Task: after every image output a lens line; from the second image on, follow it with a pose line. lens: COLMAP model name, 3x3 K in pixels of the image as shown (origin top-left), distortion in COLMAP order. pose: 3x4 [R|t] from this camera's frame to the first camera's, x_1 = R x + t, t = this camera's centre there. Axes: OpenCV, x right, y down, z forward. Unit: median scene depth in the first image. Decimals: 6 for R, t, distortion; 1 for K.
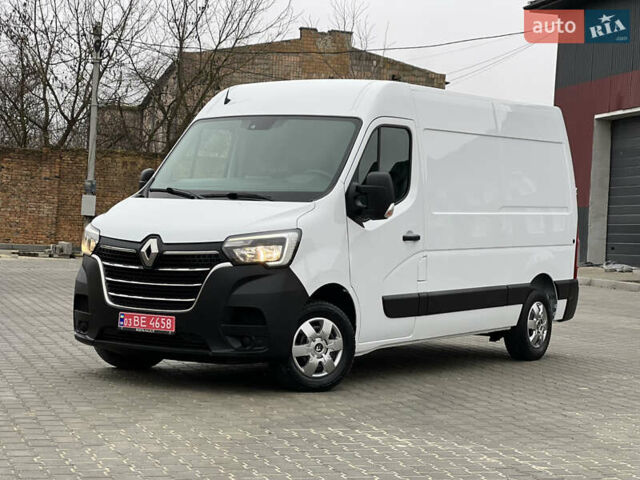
lens RADIAL K [[1432.7, 0, 319.4], [0, 1432.7, 218.0], [0, 0, 1]] dist [-0.058959, 4.022999]
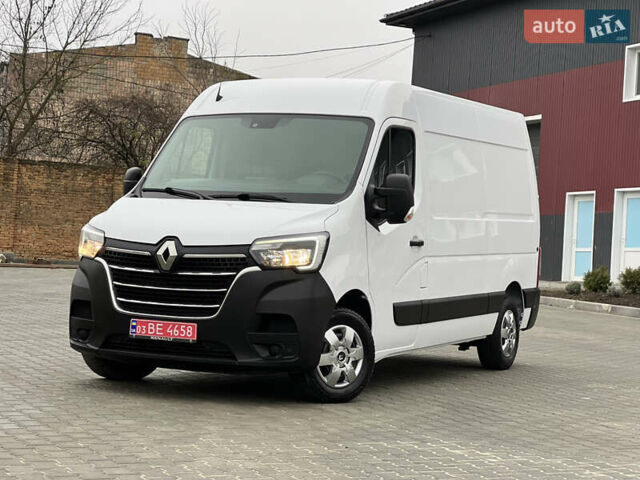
lens RADIAL K [[1432.7, 0, 319.4], [0, 1432.7, 218.0], [0, 0, 1]] dist [-0.058959, 4.022999]
pose [[0.990288, 0.012108, 0.138506, -0.144913], [-0.011049, 0.999904, -0.008412, 0.006124], [-0.138595, 0.006800, 0.990326, 0.053639]]
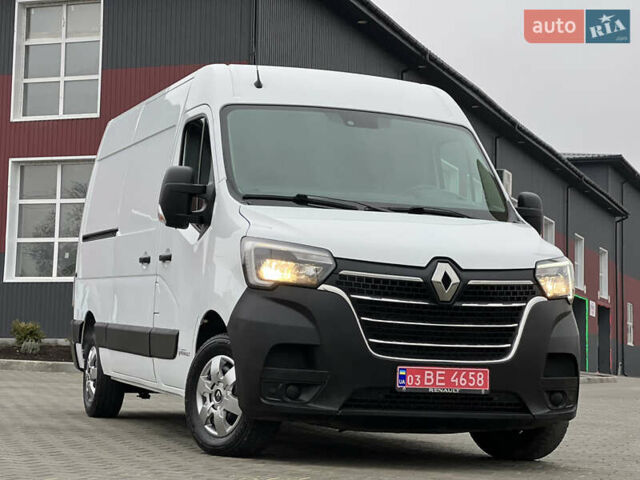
lens RADIAL K [[1432.7, 0, 319.4], [0, 1432.7, 218.0], [0, 0, 1]] dist [-0.058959, 4.022999]
pose [[0.604013, 0.052504, 0.795243, -0.708742], [-0.012798, 0.998338, -0.056193, 0.032251], [-0.796871, 0.023764, 0.603681, 0.592390]]
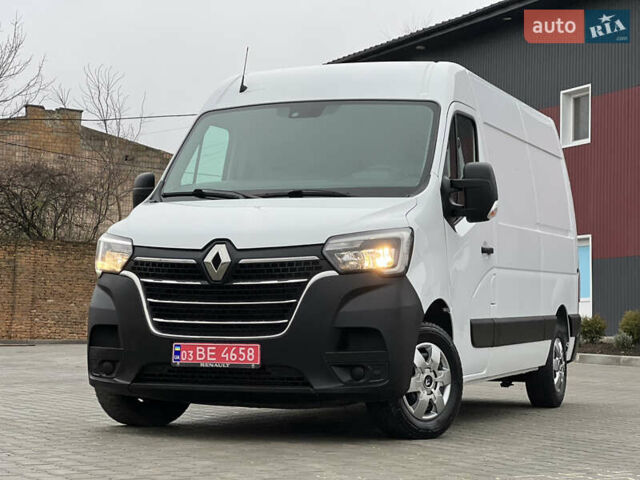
lens RADIAL K [[1432.7, 0, 319.4], [0, 1432.7, 218.0], [0, 0, 1]] dist [-0.058959, 4.022999]
pose [[0.974926, -0.008948, 0.222351, -0.226821], [0.024032, 0.997581, -0.065226, 0.049867], [-0.221230, 0.068934, 0.972782, 0.237829]]
